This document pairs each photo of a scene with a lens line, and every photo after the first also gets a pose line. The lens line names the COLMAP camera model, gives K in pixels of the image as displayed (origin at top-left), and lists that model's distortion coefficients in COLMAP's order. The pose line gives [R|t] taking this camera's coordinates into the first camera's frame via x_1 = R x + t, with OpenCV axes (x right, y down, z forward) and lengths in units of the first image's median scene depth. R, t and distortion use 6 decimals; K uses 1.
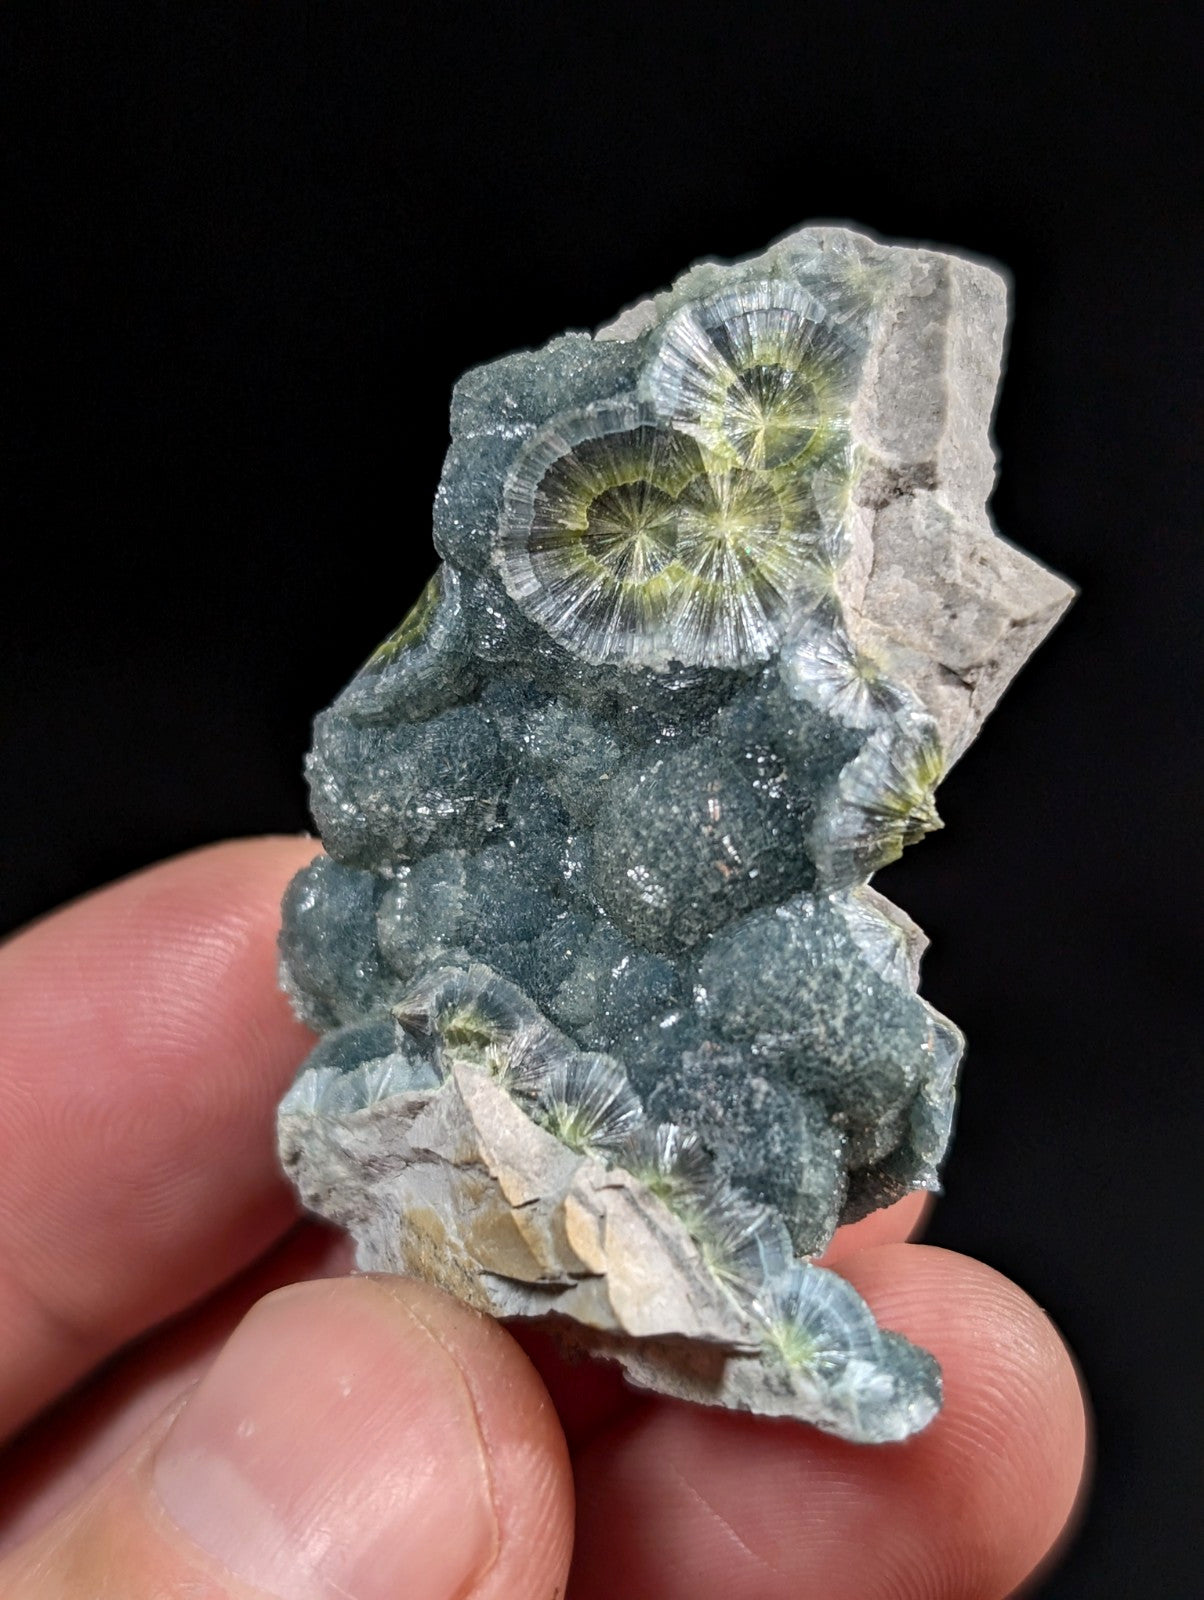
lens RADIAL K [[2659.3, 0, 598.1], [0, 2659.3, 784.7], [0, 0, 1]] dist [0.153690, 0.000000]
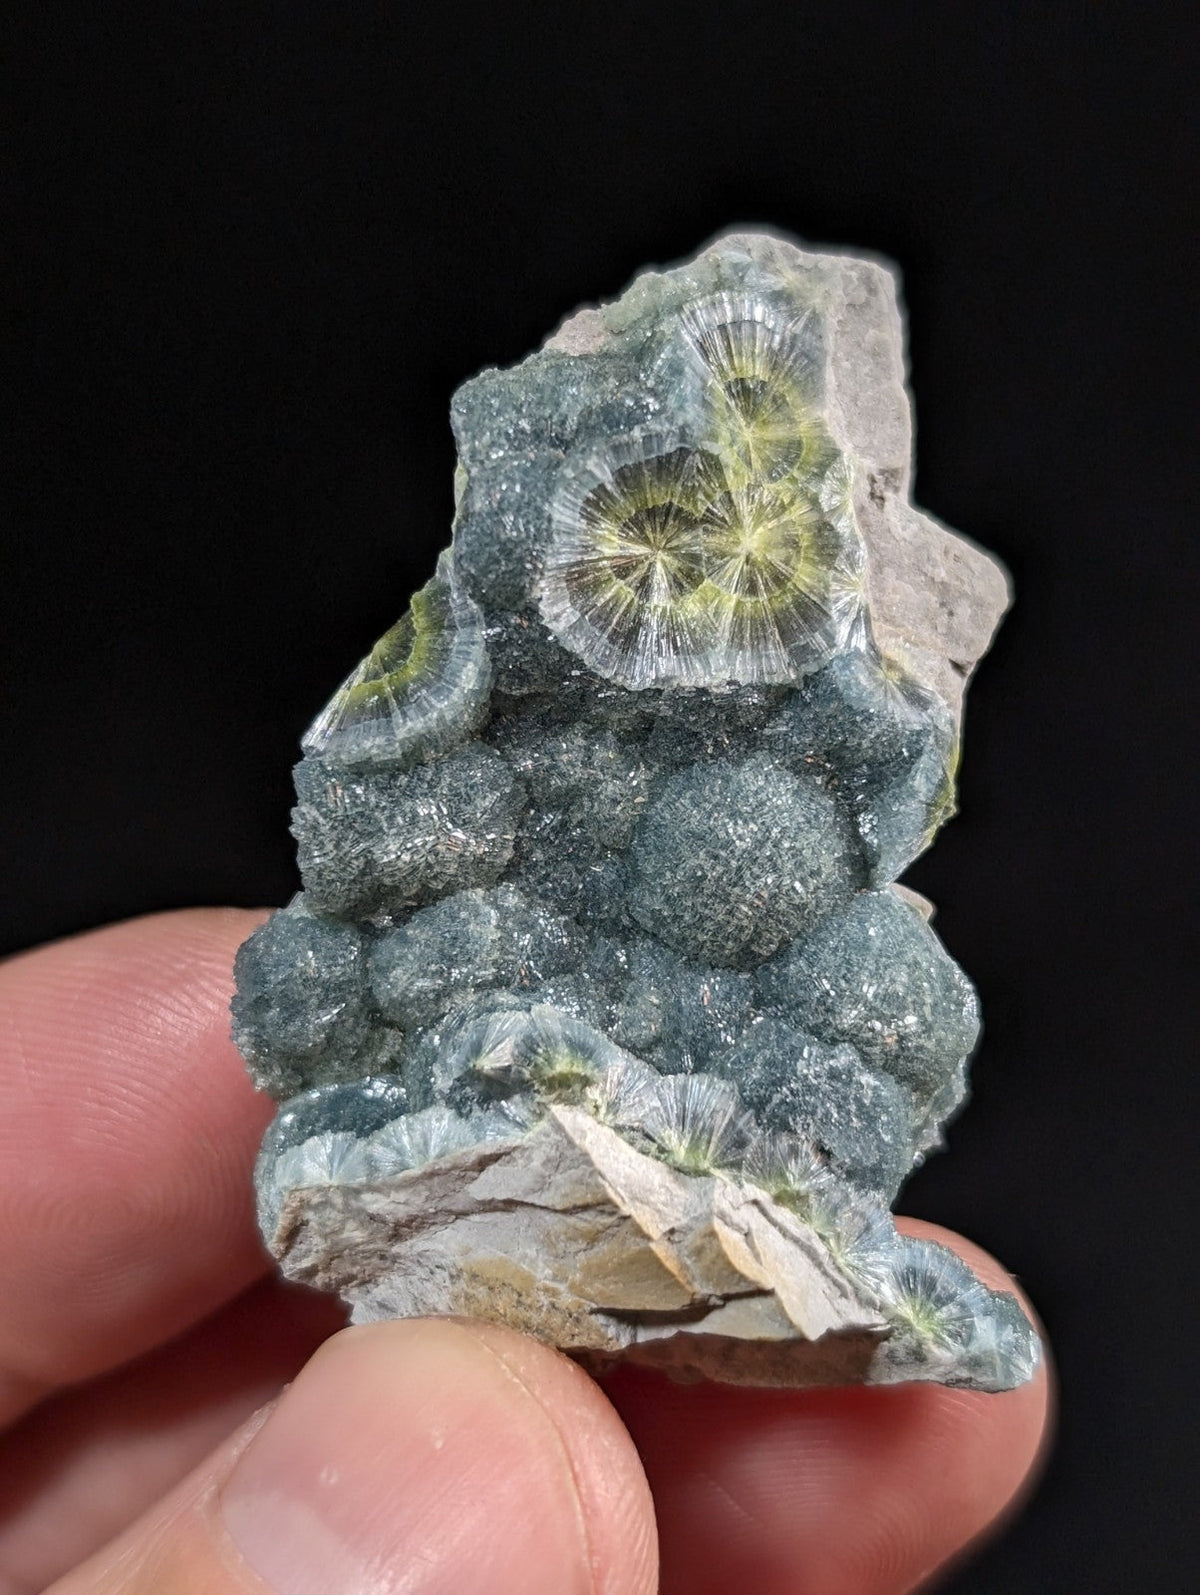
lens RADIAL K [[2651.0, 0, 595.8], [0, 2651.0, 807.9], [0, 0, 1]] dist [0.153690, 0.000000]
pose [[0.858658, -0.121717, 0.497887, -0.515882], [0.085889, 0.991828, 0.094346, -0.096733], [-0.505301, -0.038248, 0.862095, 0.153818]]
